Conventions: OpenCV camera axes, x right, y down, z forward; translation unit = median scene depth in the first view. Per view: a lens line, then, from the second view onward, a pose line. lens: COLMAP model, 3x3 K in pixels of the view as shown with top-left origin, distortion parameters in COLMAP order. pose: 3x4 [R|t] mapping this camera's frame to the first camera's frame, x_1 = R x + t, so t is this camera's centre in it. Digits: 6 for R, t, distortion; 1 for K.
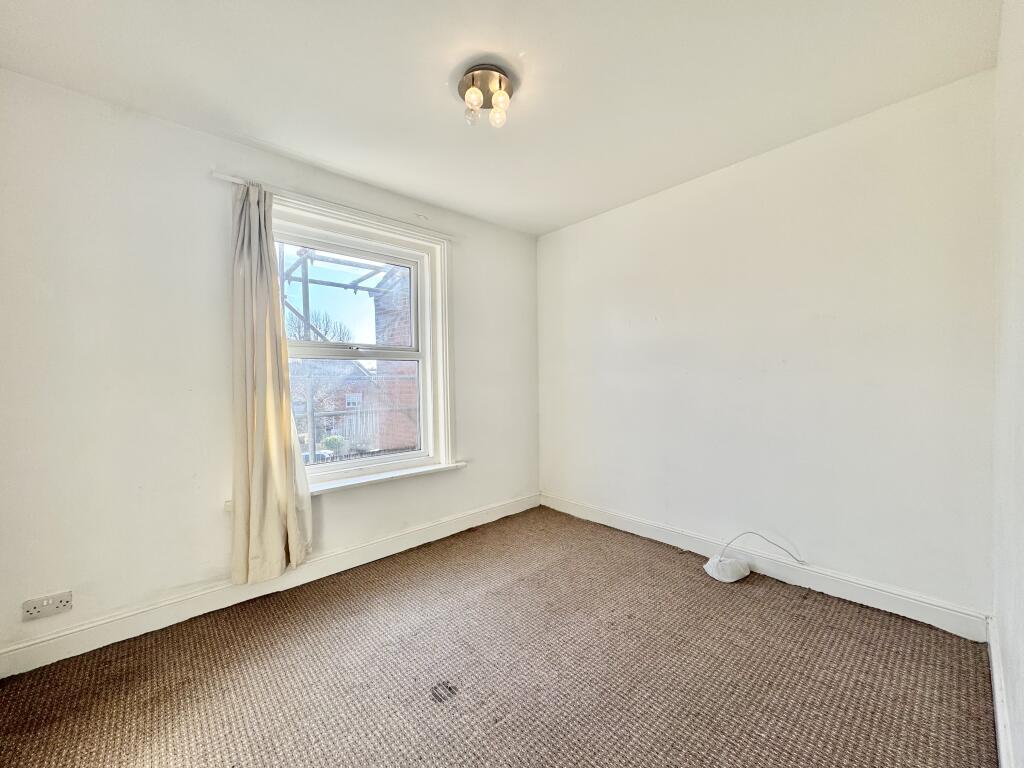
lens RADIAL K [[408.9, 0, 512.4], [0, 408.9, 383.4], [0, 0, 1]] dist [-0.001344, 0.000214]
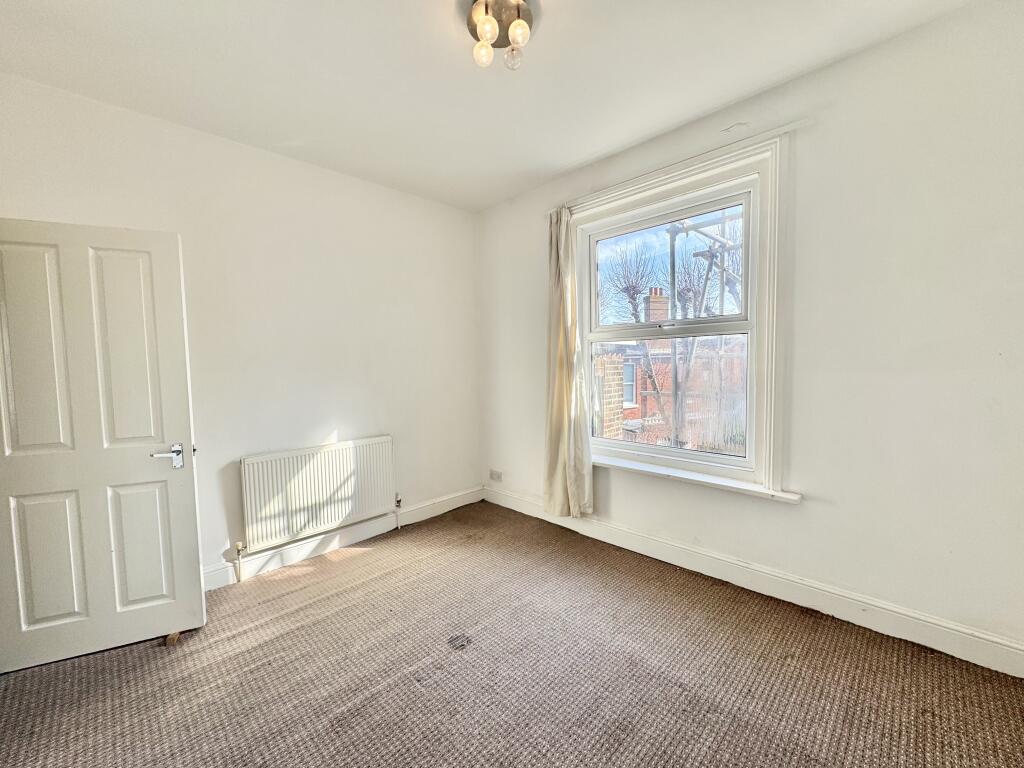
lens RADIAL K [[408.9, 0, 512.1], [0, 408.9, 385.9], [0, 0, 1]] dist [-0.001344, 0.000214]
pose [[0.043702, 0.072093, -0.996440, 0.540463], [0.010921, 0.997299, 0.072634, -0.024579], [0.998985, -0.014056, 0.042797, 0.647912]]
